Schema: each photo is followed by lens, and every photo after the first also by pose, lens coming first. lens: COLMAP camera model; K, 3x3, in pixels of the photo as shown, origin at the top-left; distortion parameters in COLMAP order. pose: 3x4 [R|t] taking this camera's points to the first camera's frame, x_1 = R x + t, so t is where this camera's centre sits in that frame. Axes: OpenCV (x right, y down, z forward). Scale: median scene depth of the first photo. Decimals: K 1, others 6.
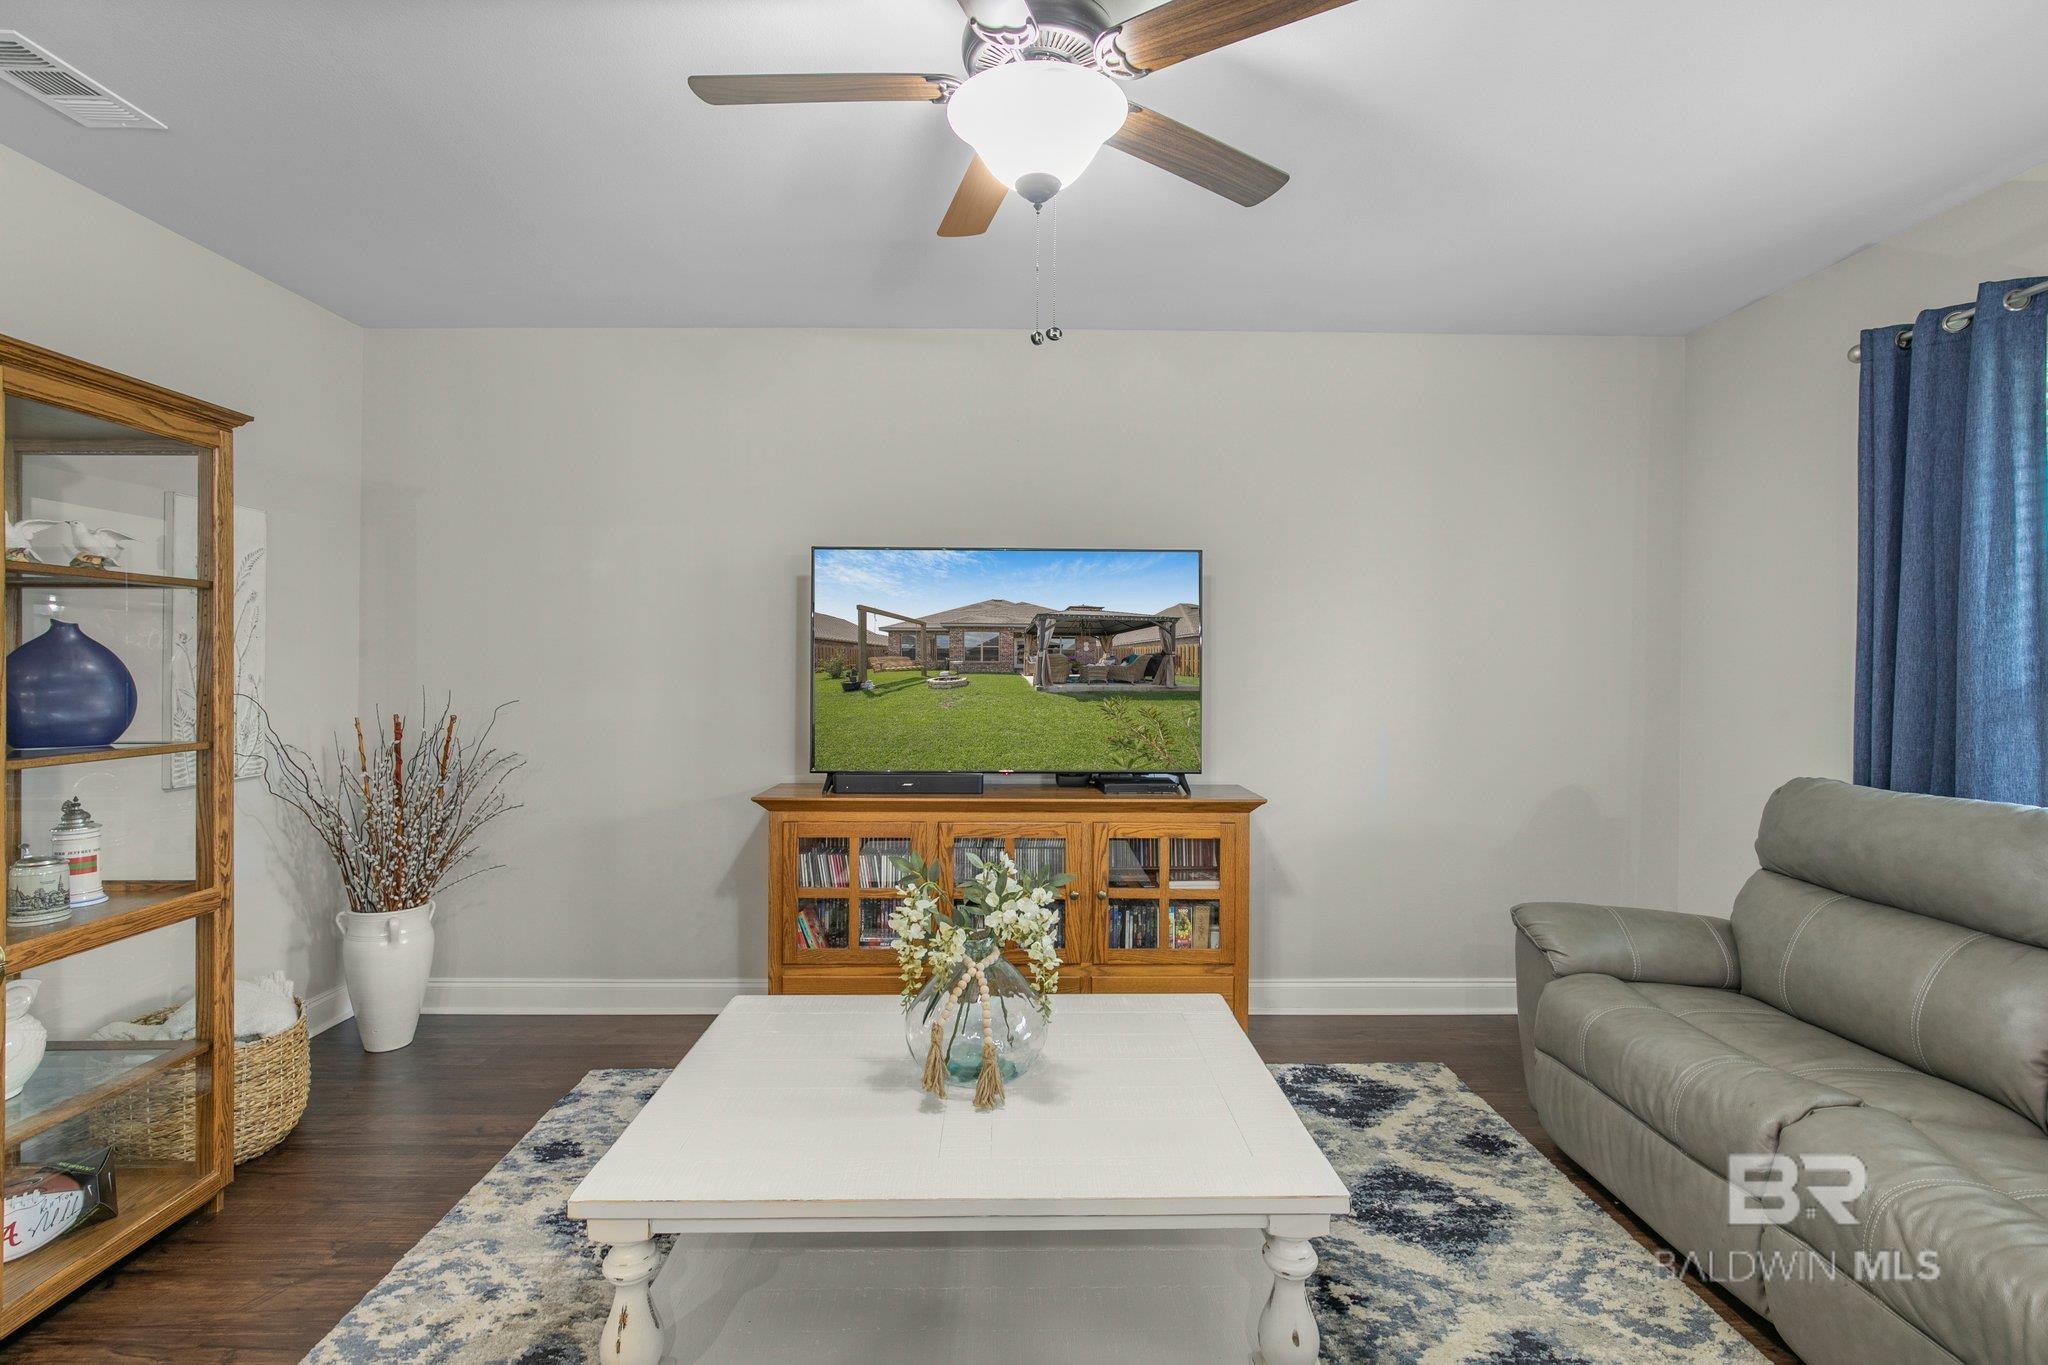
lens RADIAL K [[946.3, 0, 1006.1], [0, 946.3, 675.4], [0, 0, 1]] dist [-0.011141, 0.001777]
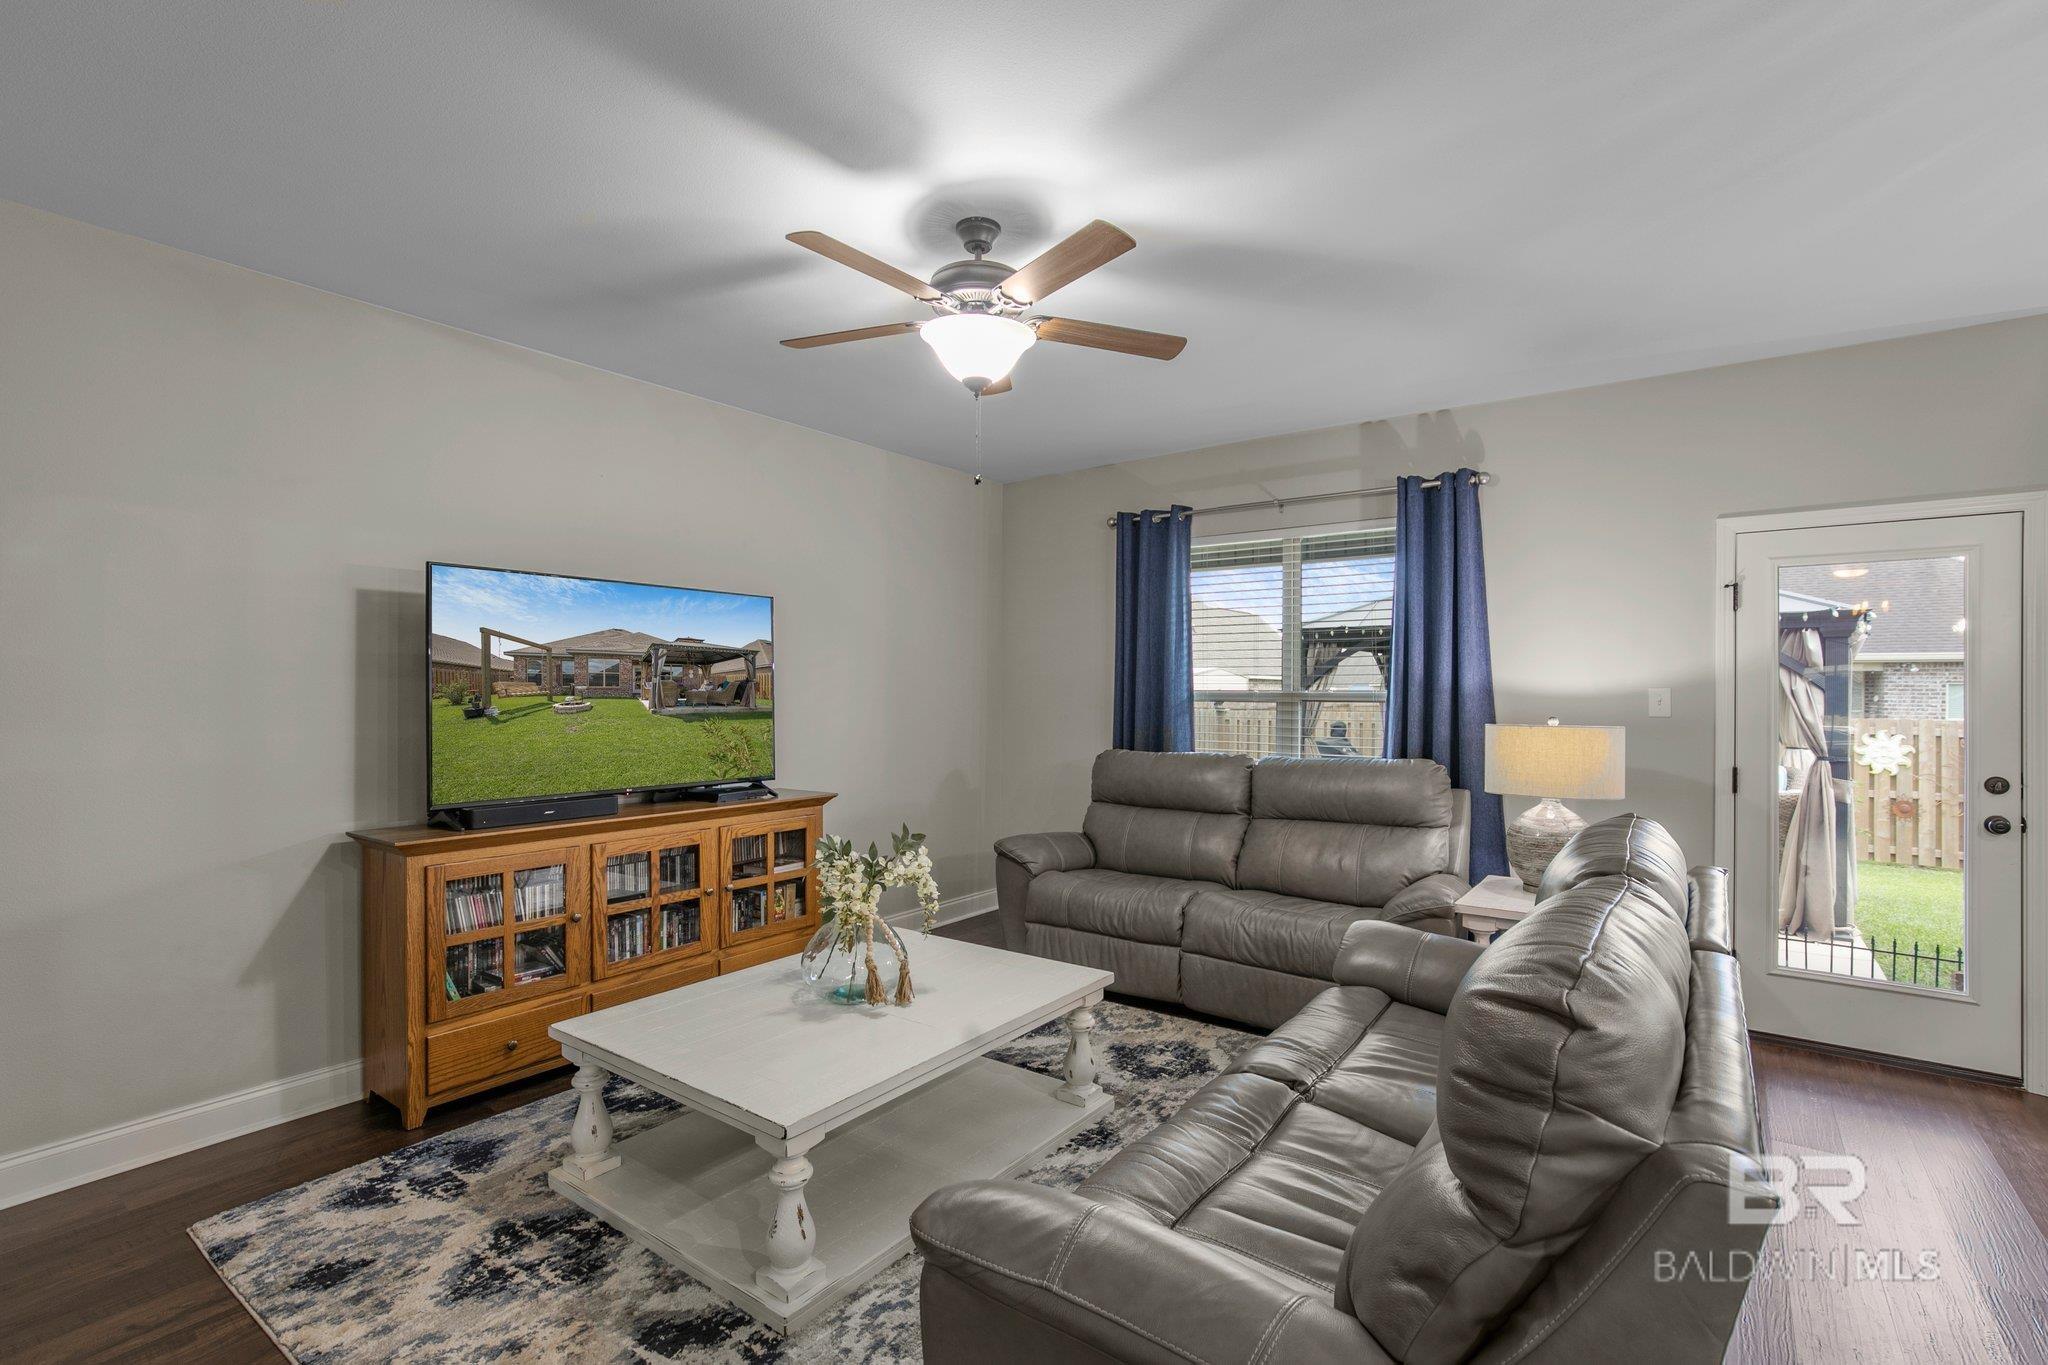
lens RADIAL K [[946.3, 0, 1041.1], [0, 946.3, 697.8], [0, 0, 1]] dist [-0.011141, 0.001777]
pose [[0.592825, -0.009206, 0.805279, -0.580897], [0.011374, 0.999931, 0.003058, -0.000759], [-0.805251, 0.007346, 0.592888, -0.003348]]
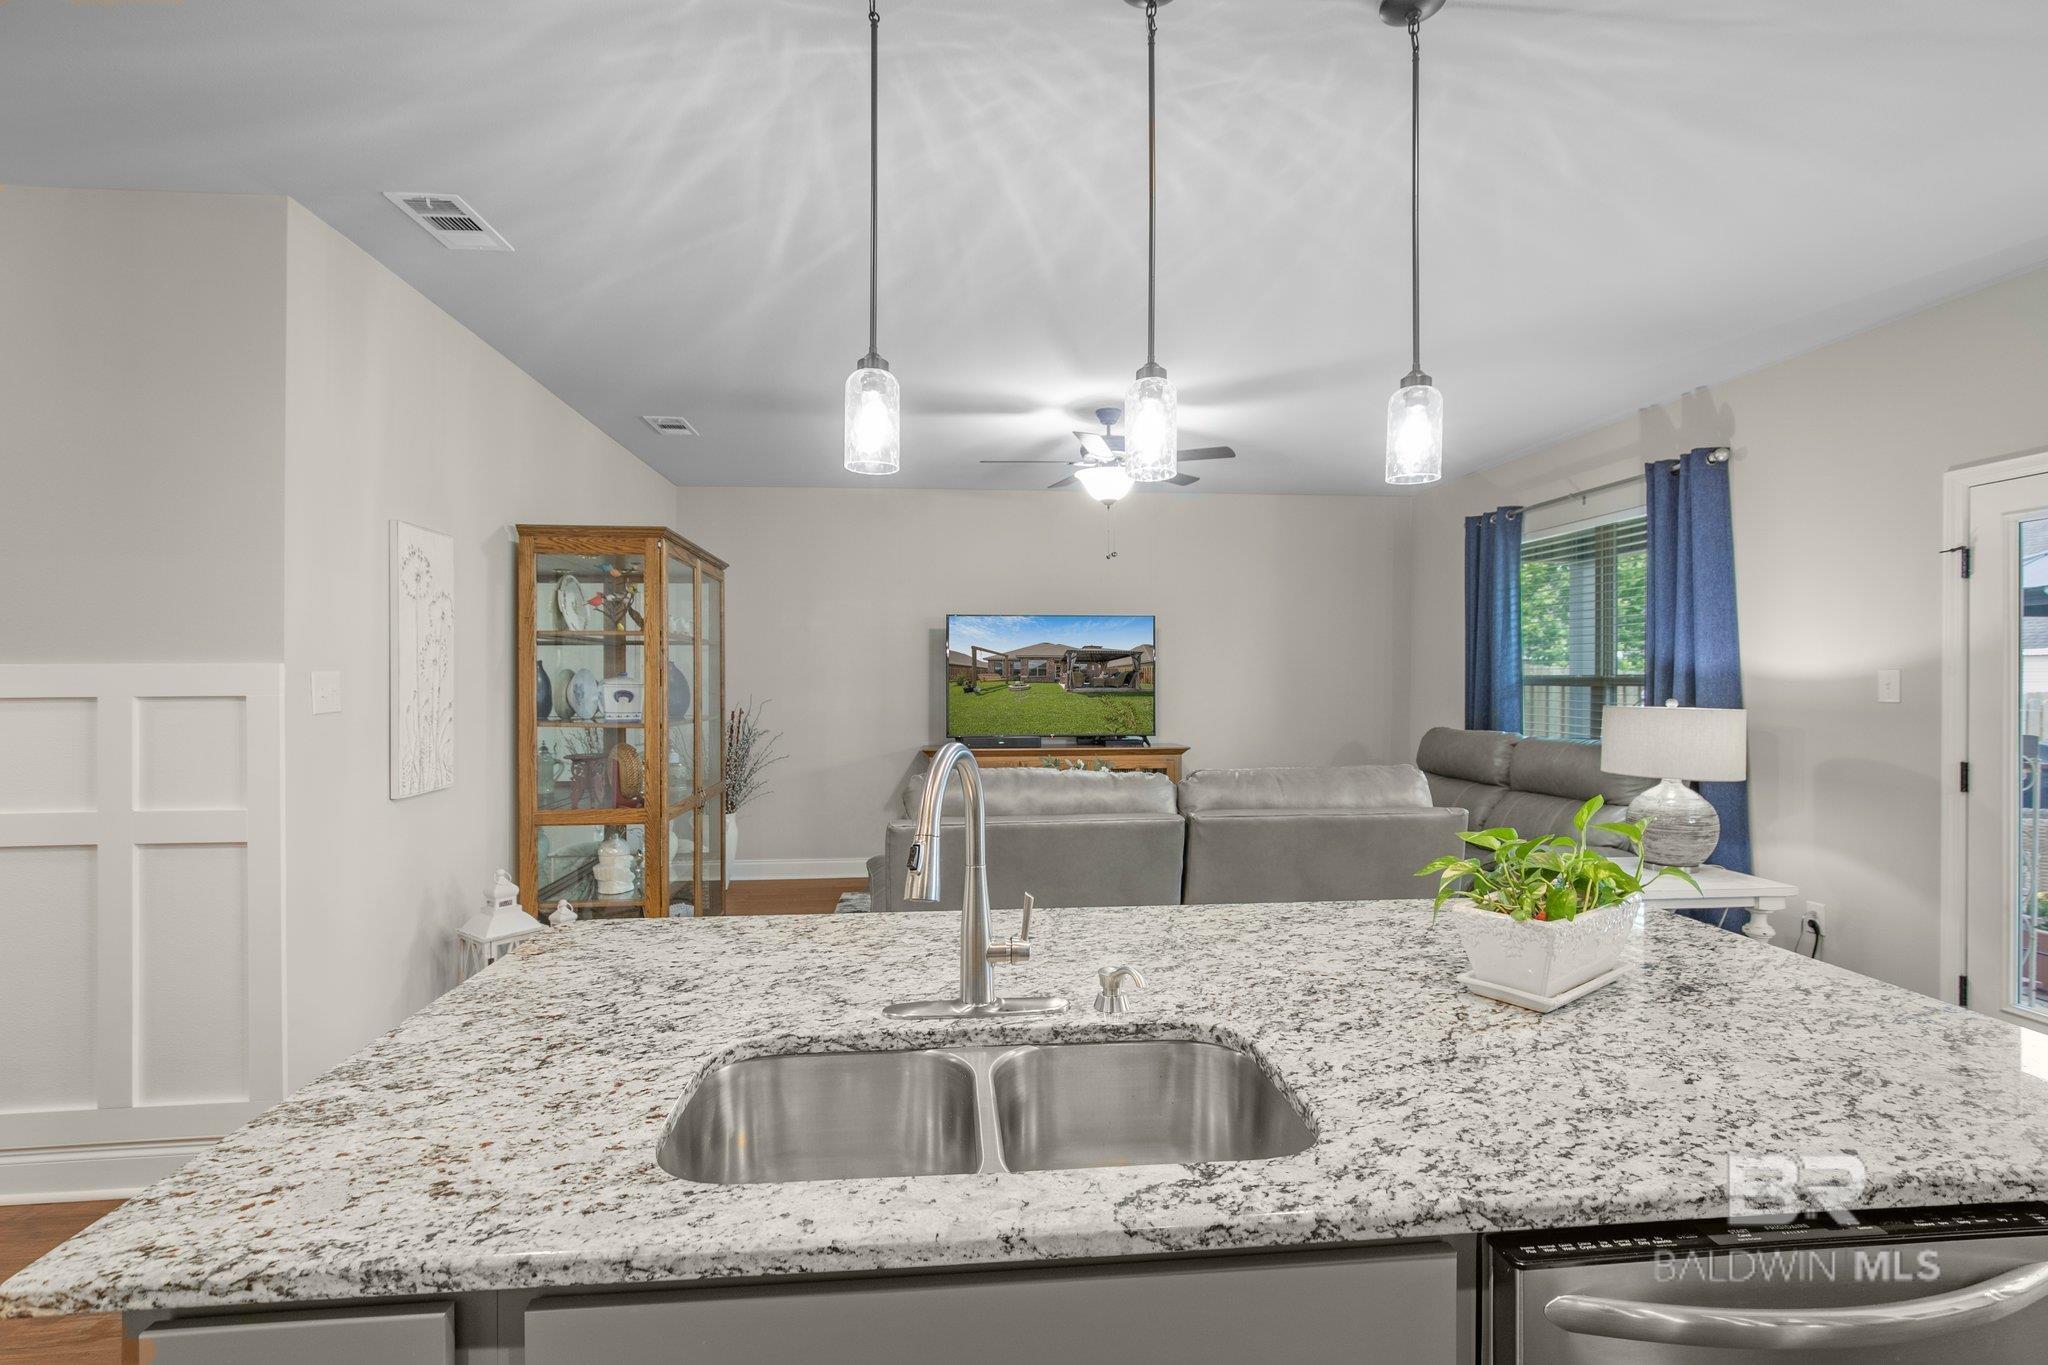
lens RADIAL K [[946.3, 0, 1010.7], [0, 946.3, 683.7], [0, 0, 1]] dist [-0.011141, 0.001777]
pose [[0.996240, -0.007251, 0.086330, -0.239952], [0.007992, 0.999934, -0.008238, 0.014997], [-0.086265, 0.008897, 0.996232, -0.845880]]
